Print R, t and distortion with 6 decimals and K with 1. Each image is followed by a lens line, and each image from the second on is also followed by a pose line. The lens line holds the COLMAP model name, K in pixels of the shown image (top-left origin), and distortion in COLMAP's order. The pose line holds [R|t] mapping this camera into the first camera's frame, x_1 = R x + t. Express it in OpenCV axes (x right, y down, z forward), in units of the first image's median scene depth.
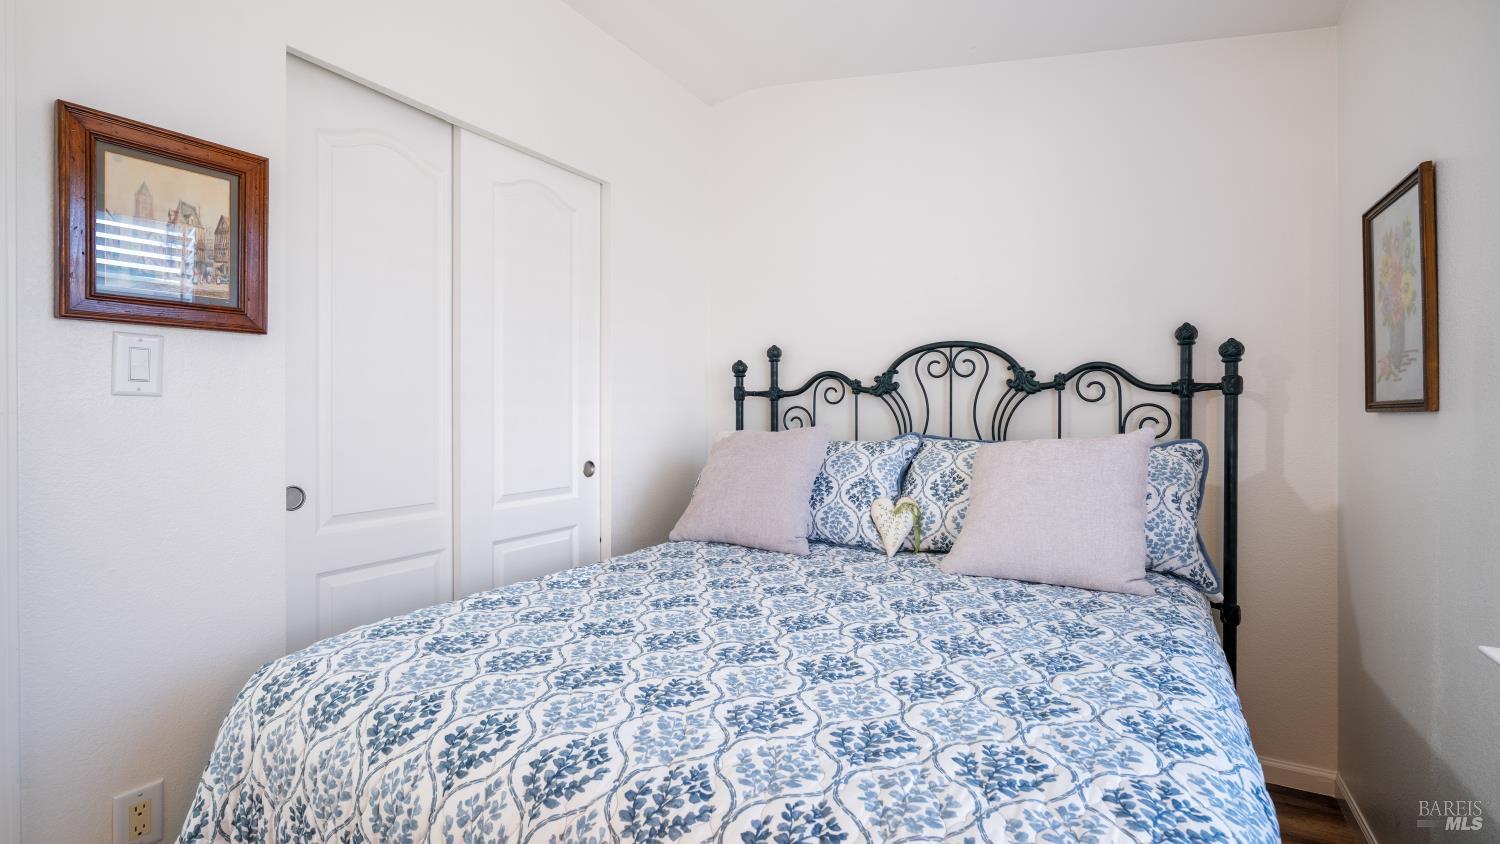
lens RADIAL K [[670.6, 0, 749.1], [0, 670.6, 408.0], [0, 0, 1]] dist [-0.003413, -0.000212]
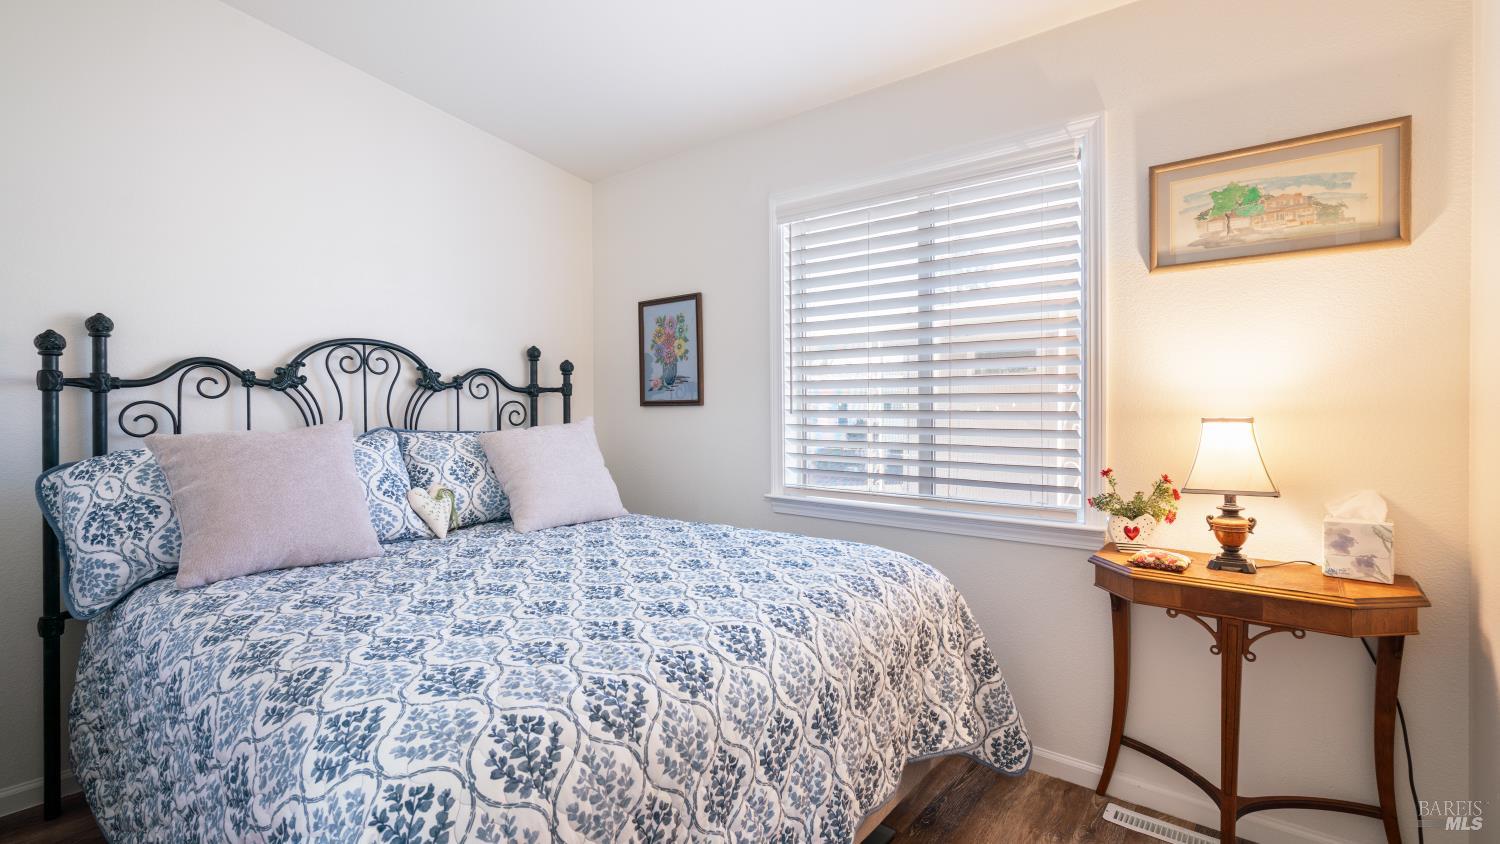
lens RADIAL K [[685.2, 0, 752.6], [0, 685.2, 416.4], [0, 0, 1]] dist [-0.014939, 0.009669]
pose [[0.103107, -0.024515, 0.994368, -0.714603], [-0.008862, 0.999634, 0.025564, -0.012378], [-0.994631, -0.011447, 0.102852, 0.301744]]
